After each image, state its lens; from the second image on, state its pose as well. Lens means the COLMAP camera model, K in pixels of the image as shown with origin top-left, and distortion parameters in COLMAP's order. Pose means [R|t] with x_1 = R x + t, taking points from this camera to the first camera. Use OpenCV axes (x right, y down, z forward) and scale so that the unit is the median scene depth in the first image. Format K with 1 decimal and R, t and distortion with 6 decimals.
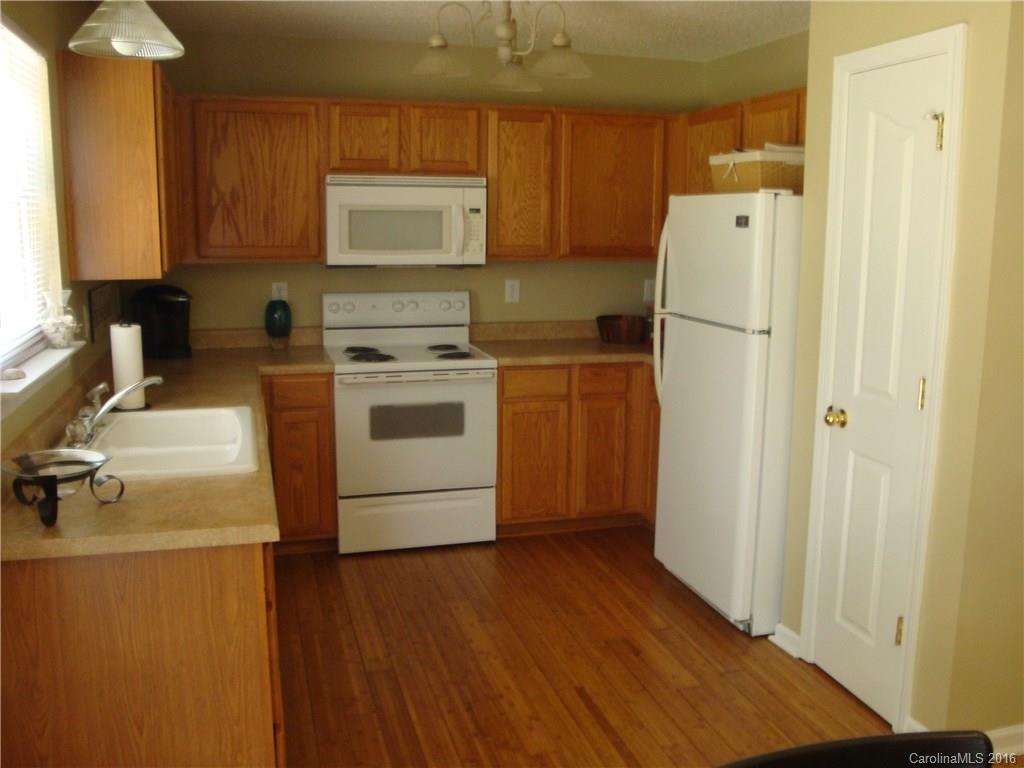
lens RADIAL K [[926.4, 0, 514.6], [0, 926.4, 380.4], [0, 0, 1]] dist [-0.155000, 0.143953]
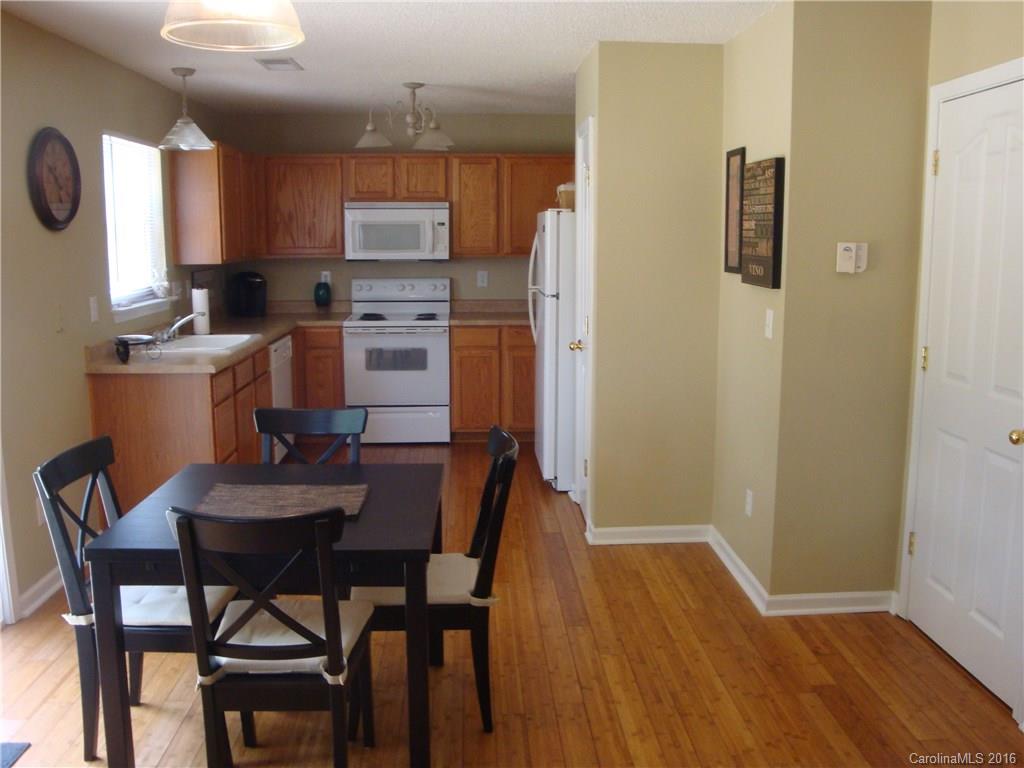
lens RADIAL K [[926.4, 0, 514.6], [0, 926.4, 380.4], [0, 0, 1]] dist [-0.155000, 0.143953]
pose [[0.972683, 0.029346, -0.230274, 0.437765], [-0.032113, 0.999450, -0.008277, 0.083934], [0.229905, 0.015446, 0.973091, -0.457790]]
